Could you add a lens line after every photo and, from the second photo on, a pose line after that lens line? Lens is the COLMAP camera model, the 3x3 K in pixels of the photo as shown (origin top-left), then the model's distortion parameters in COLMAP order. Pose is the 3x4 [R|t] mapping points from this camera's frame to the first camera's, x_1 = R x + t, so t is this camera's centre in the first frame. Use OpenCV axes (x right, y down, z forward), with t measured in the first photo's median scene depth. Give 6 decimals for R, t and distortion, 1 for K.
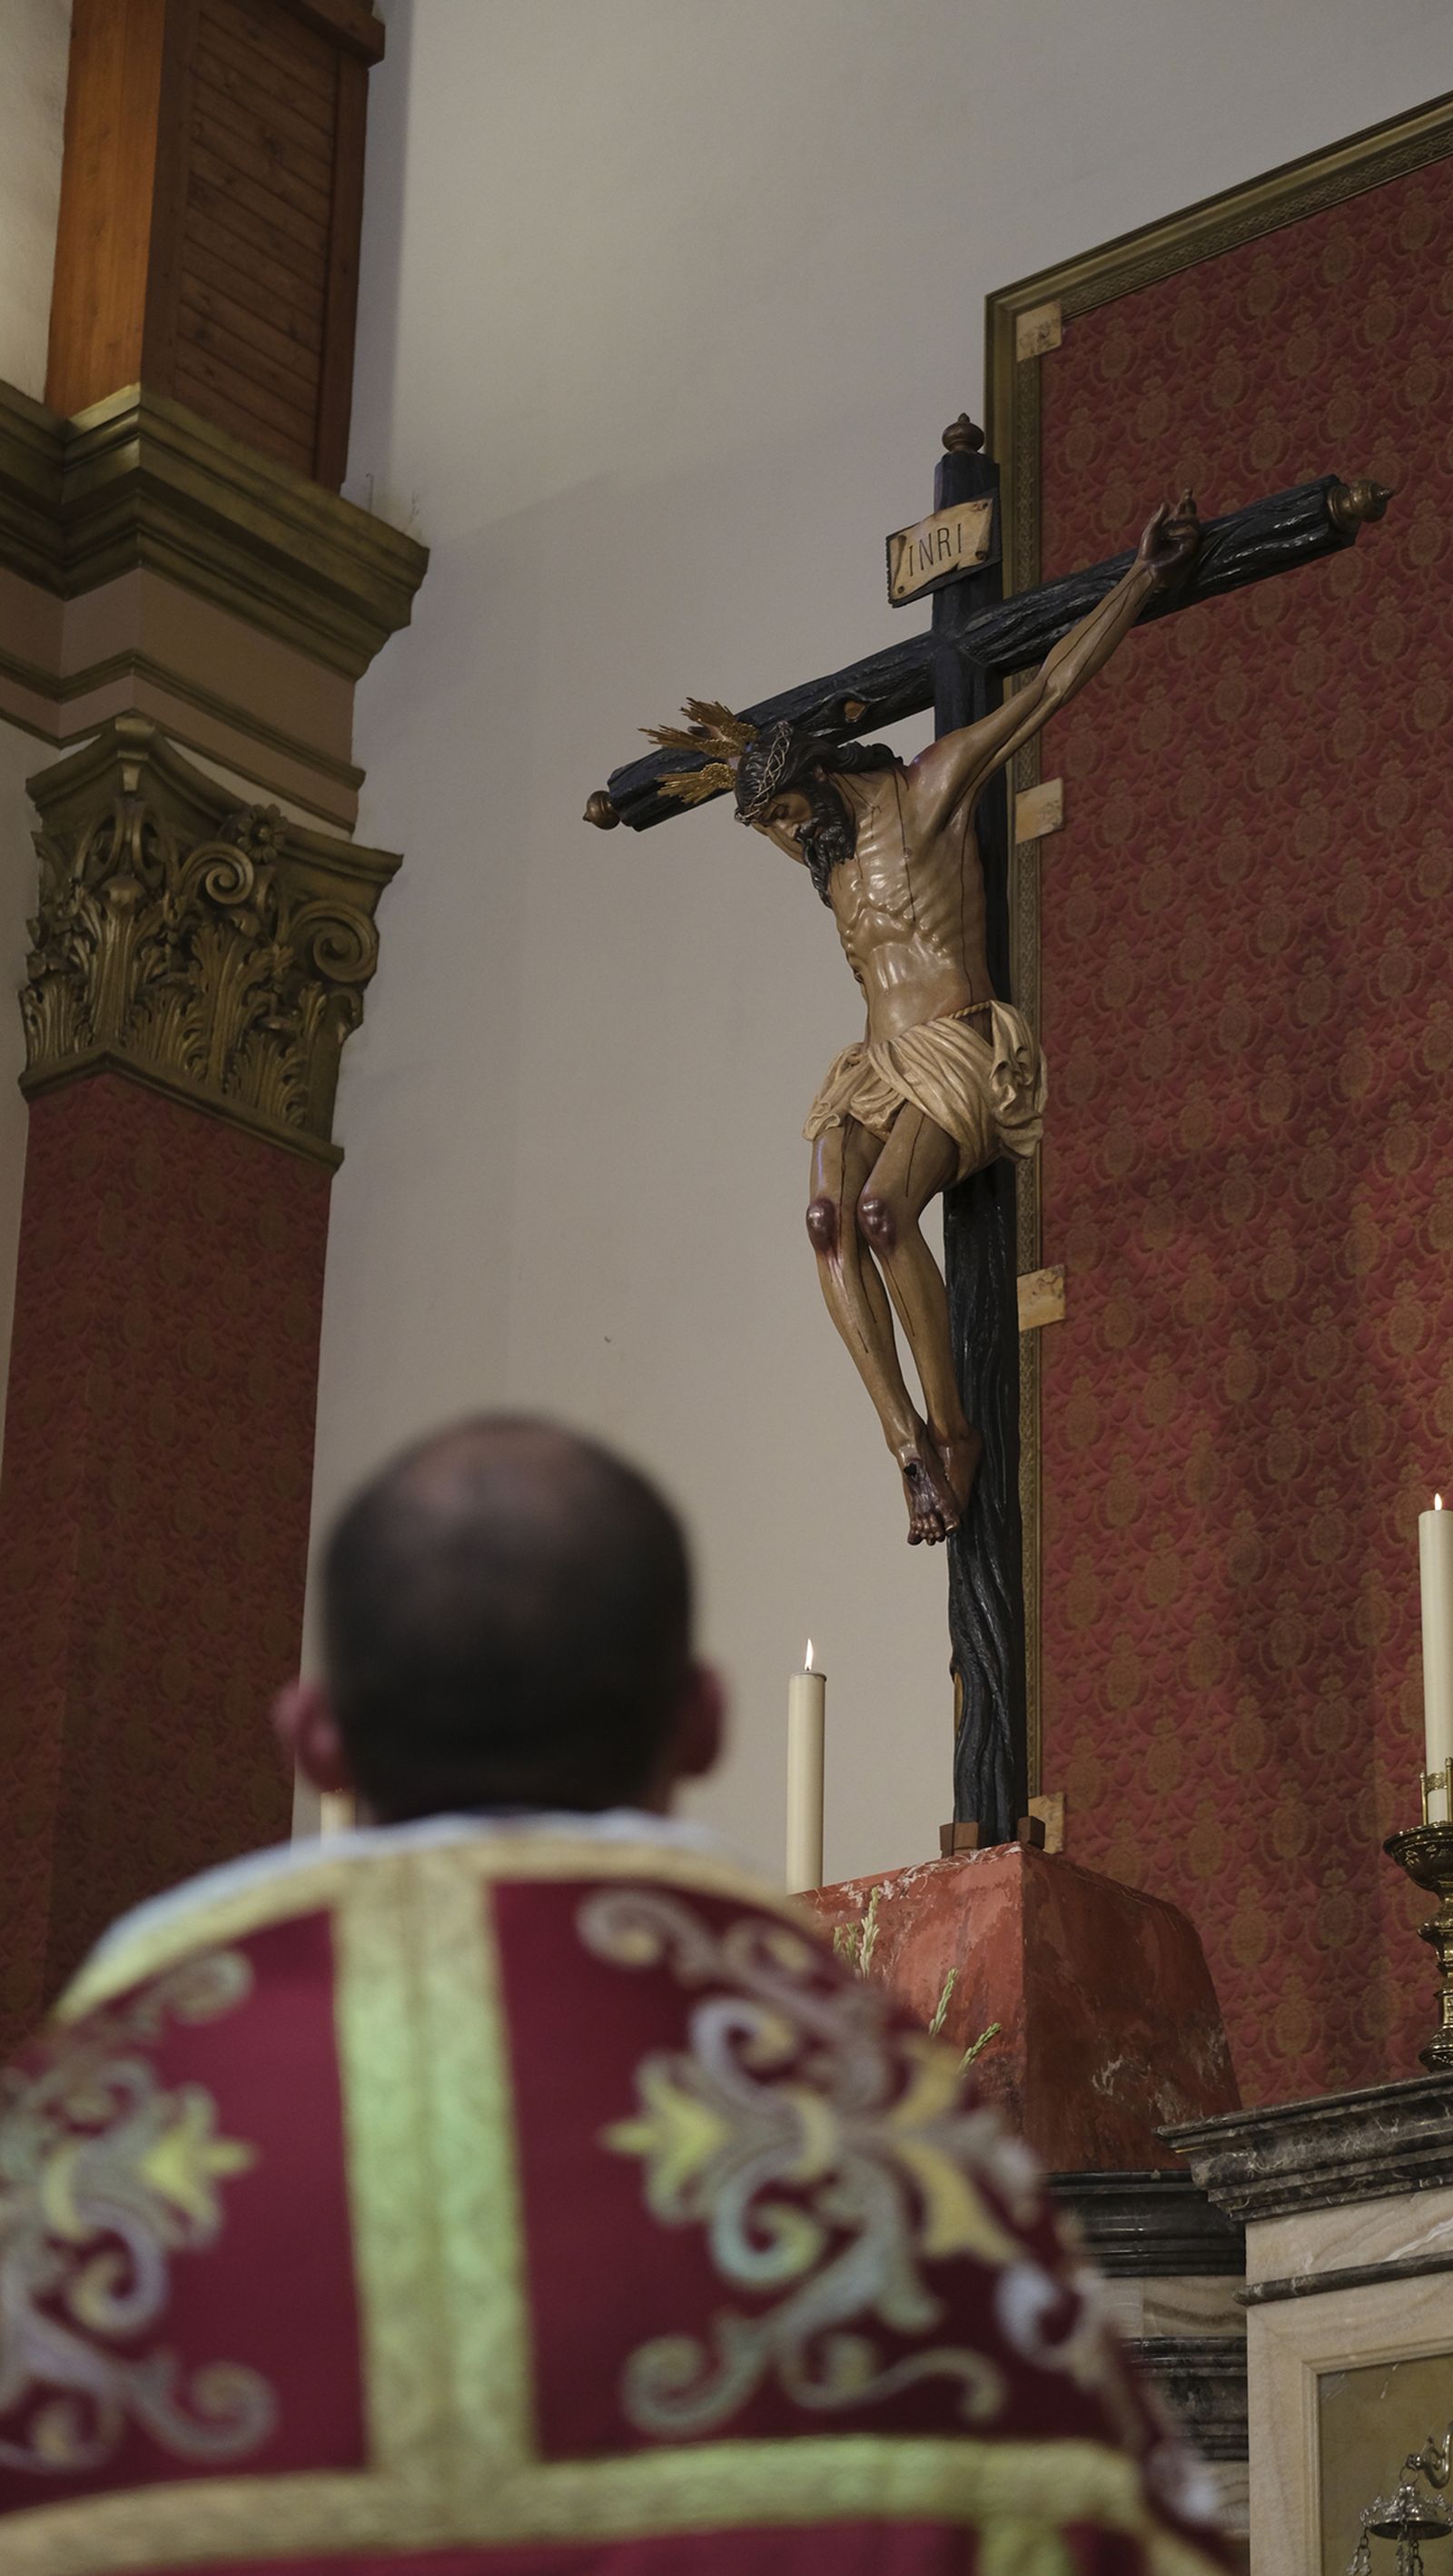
lens RADIAL K [[5744.0, 0, 731.9], [0, 5744.0, 1295.6], [0, 0, 1]] dist [0.021919, 0.000000]
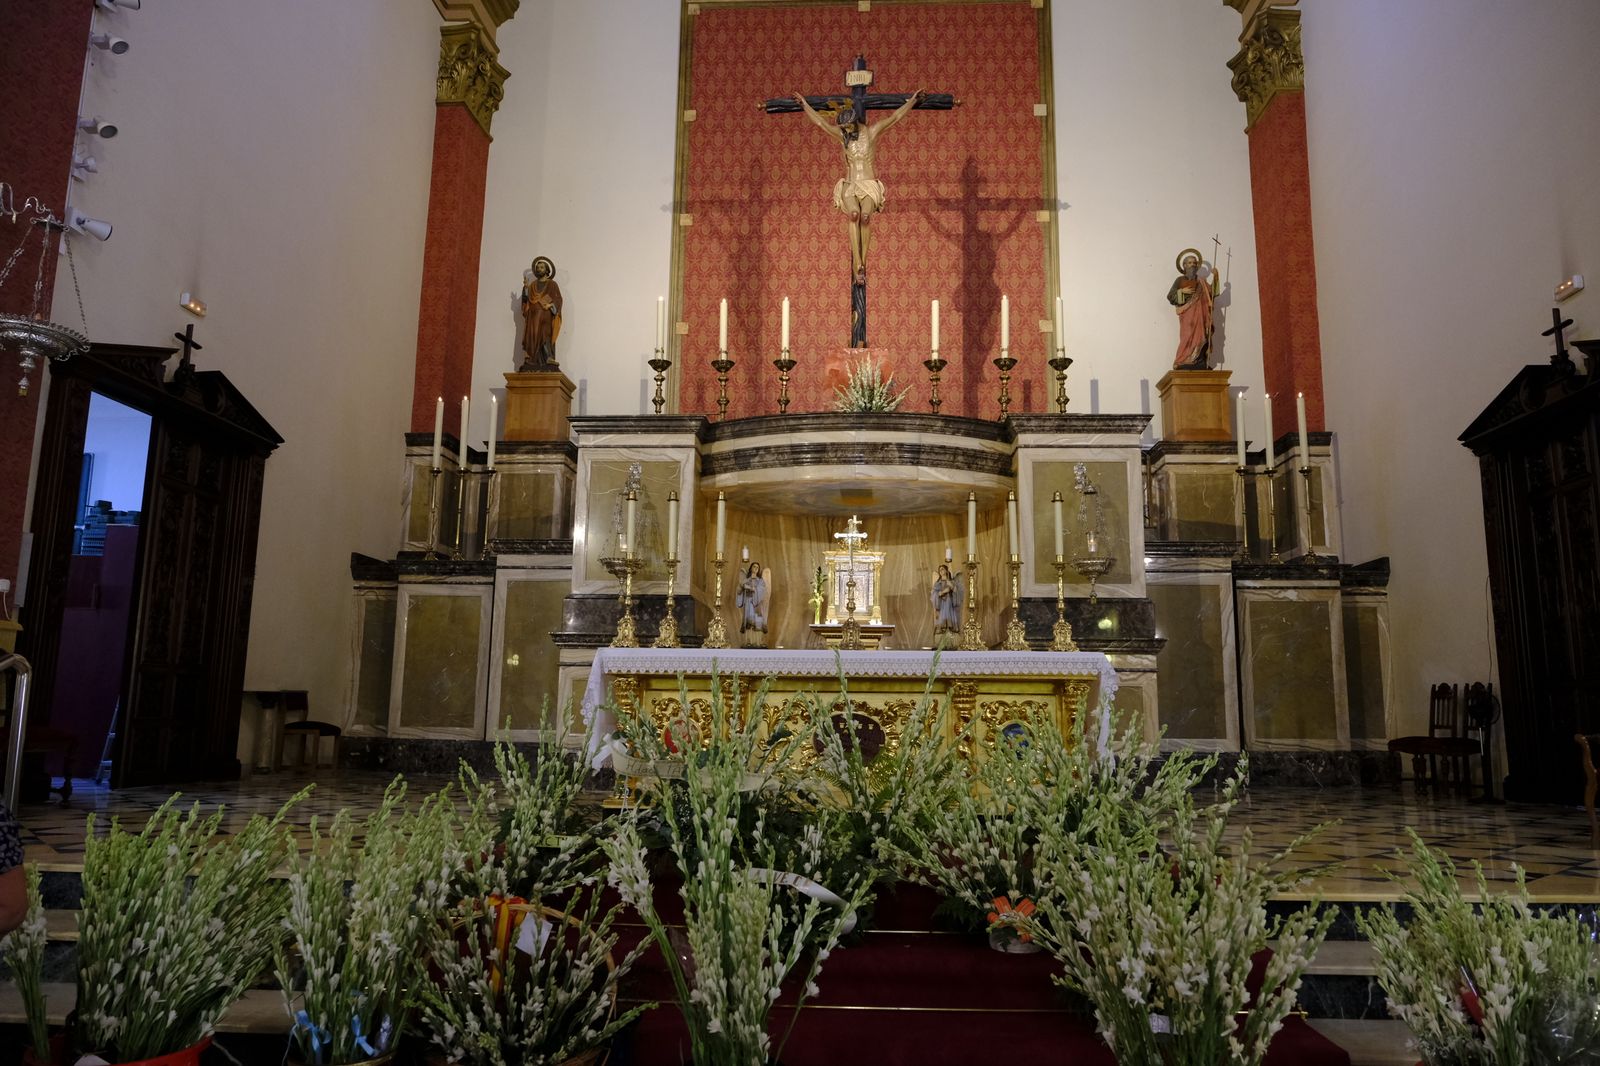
lens RADIAL K [[1081.7, 0, 808.6], [0, 1081.7, 536.9], [0, 0, 1]] dist [-0.029338, 0.013011]
pose [[0.798505, 0.087411, 0.595608, -0.507979], [-0.242010, 0.952540, 0.184658, 0.082766], [-0.551200, -0.291593, 0.781762, 0.192245]]
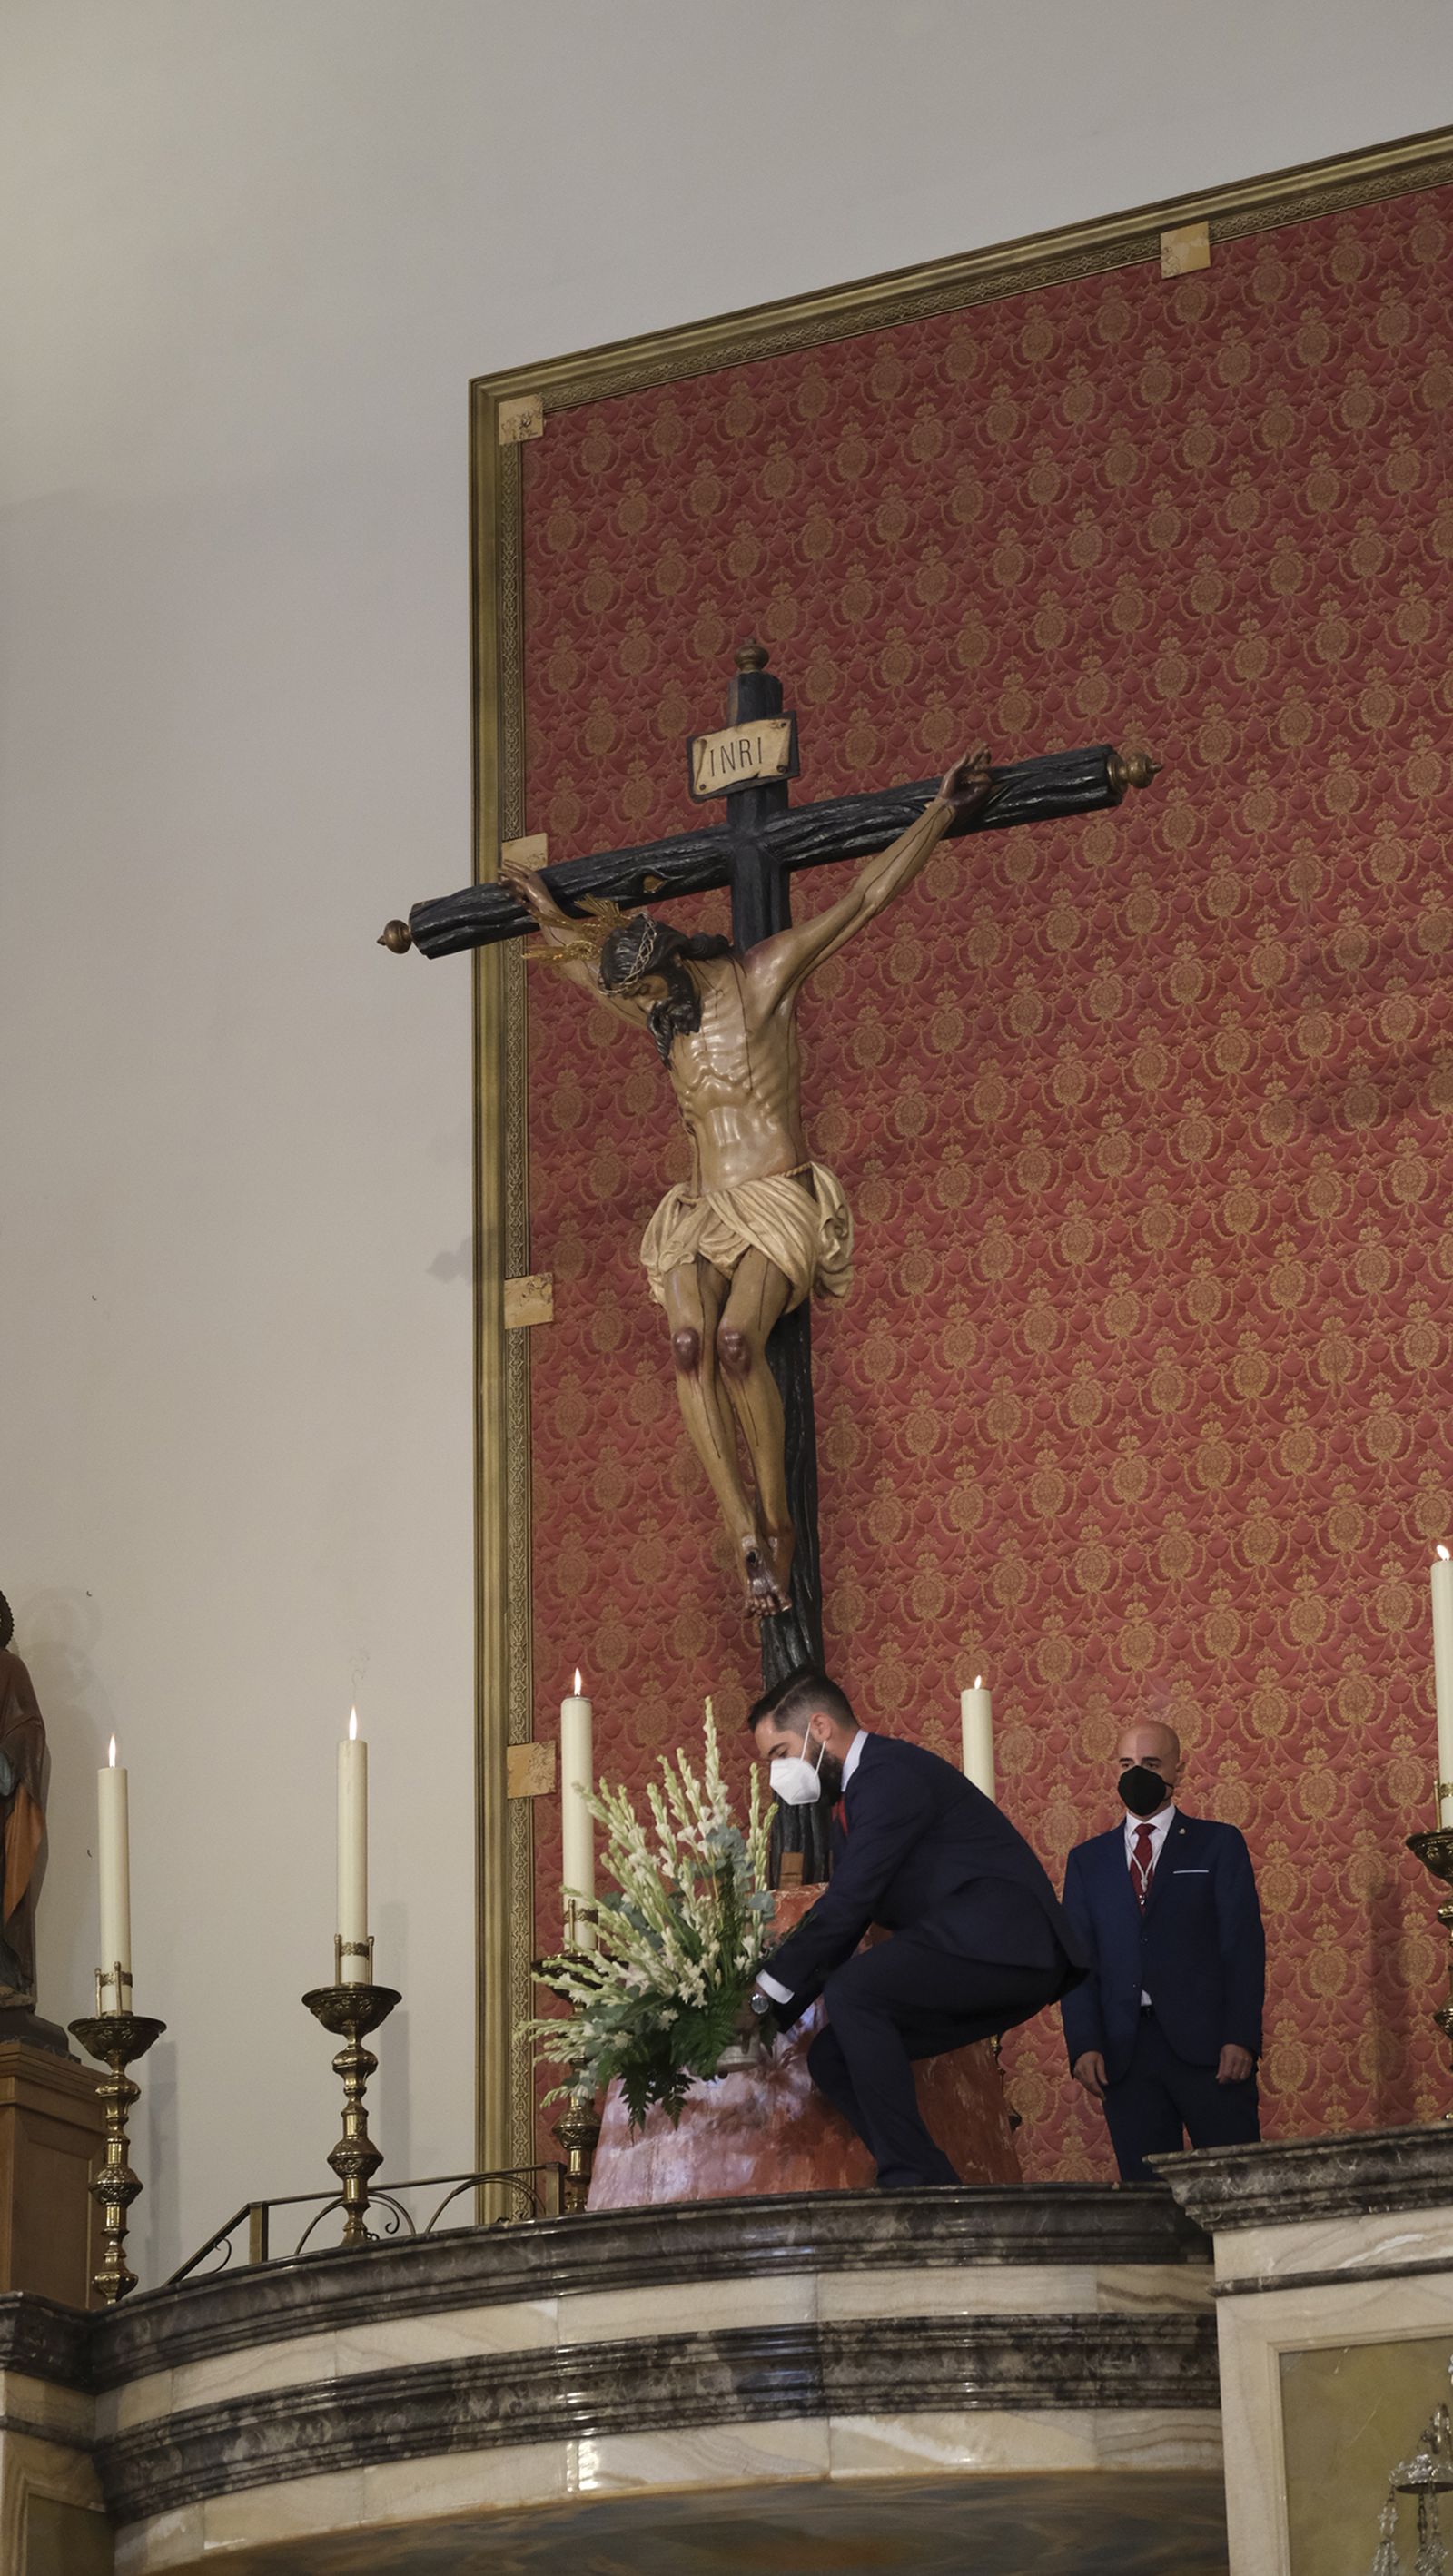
lens RADIAL K [[5744.0, 0, 725.2], [0, 5744.0, 1286.0], [0, 0, 1]] dist [0.021919, 0.000000]
pose [[0.966326, 0.052686, 0.251871, -0.258456], [-0.065960, 0.996827, 0.044550, -0.073441], [-0.248724, -0.059663, 0.966735, -0.150149]]
